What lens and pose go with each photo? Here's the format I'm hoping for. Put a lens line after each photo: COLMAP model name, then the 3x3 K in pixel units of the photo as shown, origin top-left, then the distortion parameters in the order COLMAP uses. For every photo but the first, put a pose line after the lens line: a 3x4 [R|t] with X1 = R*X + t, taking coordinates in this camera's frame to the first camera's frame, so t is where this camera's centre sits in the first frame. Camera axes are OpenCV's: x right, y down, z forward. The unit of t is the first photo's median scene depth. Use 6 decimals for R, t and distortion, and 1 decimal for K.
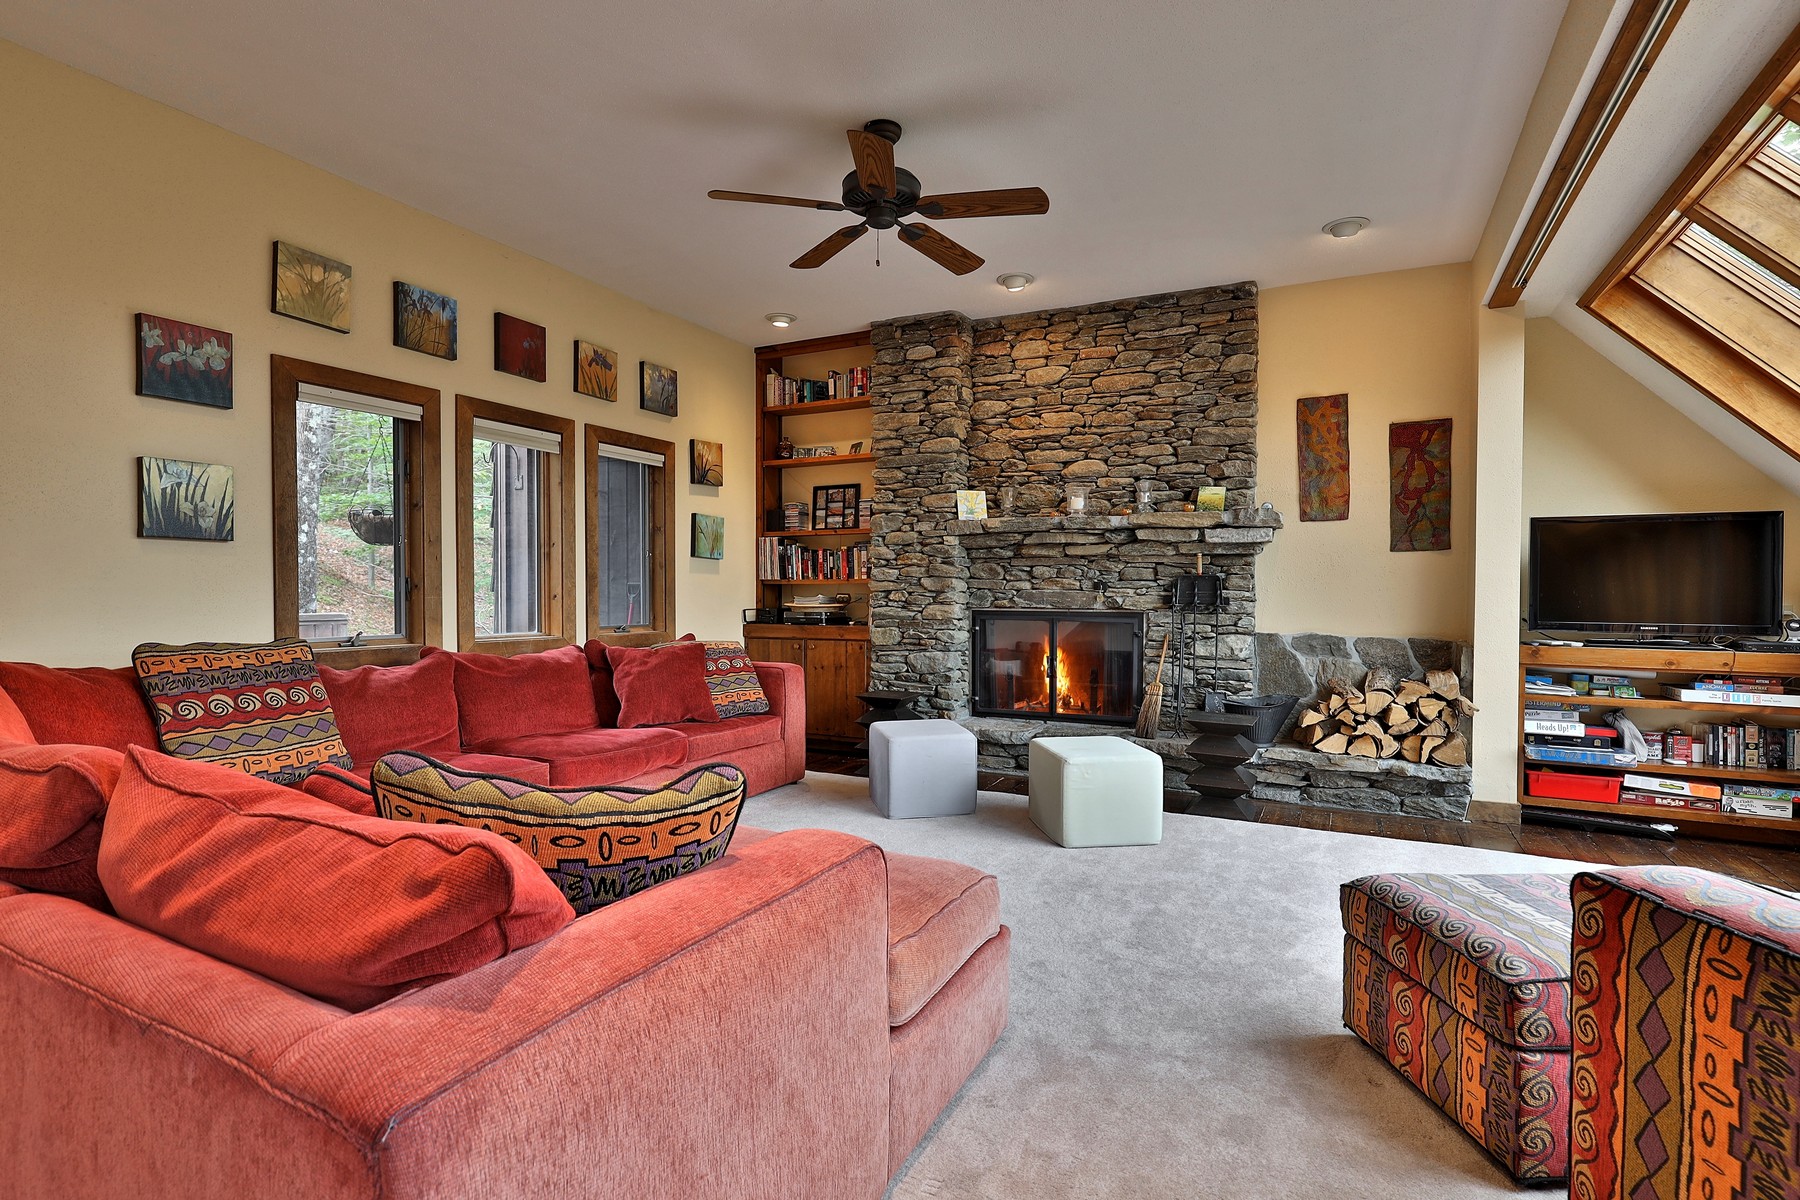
lens RADIAL K [[866.3, 0, 902.9], [0, 866.3, 605.2], [0, 0, 1]] dist [0.003008, -0.001084]
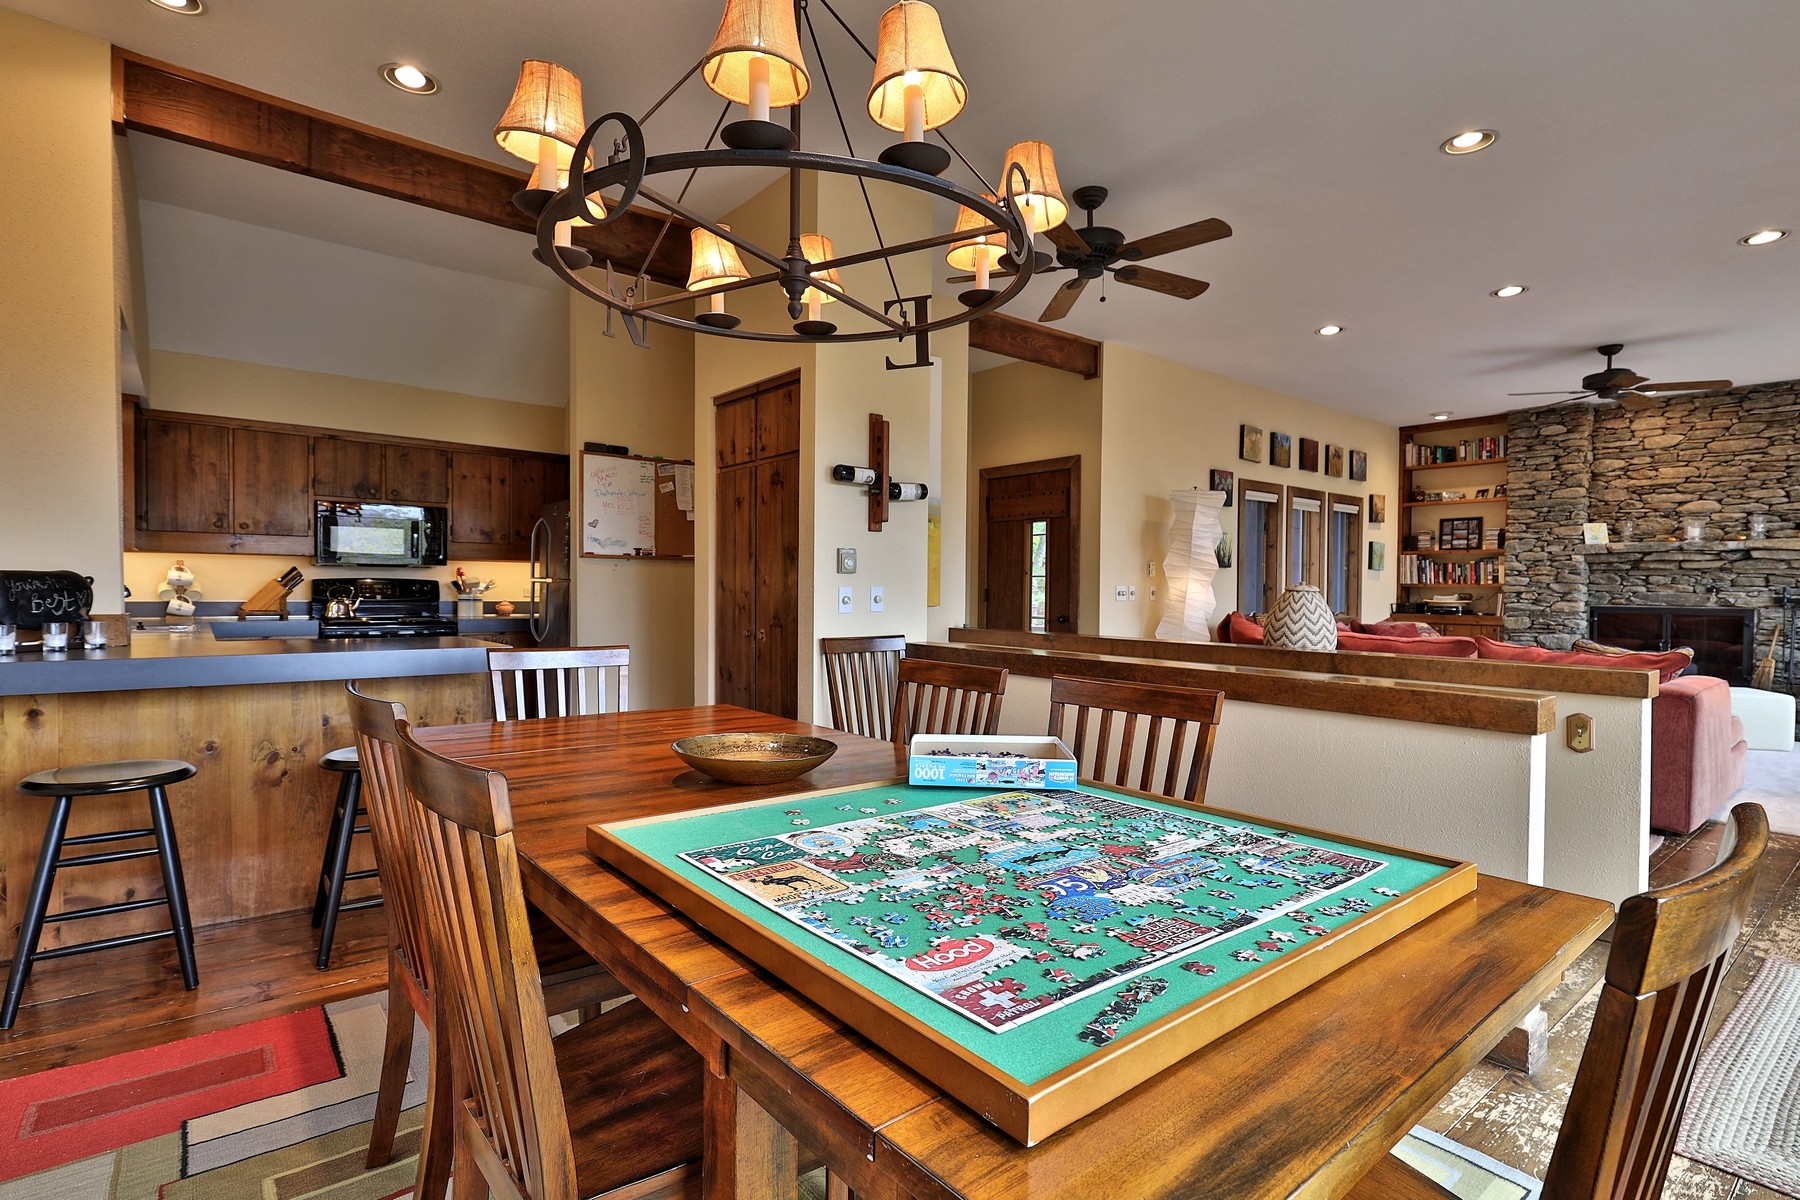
lens RADIAL K [[866.3, 0, 900.4], [0, 866.3, 601.6], [0, 0, 1]] dist [0.003008, -0.001084]
pose [[0.913253, 0.013108, -0.407183, -0.404469], [-0.014141, 0.999900, 0.000474, 0.014652], [0.407148, 0.005325, 0.913347, -0.827642]]
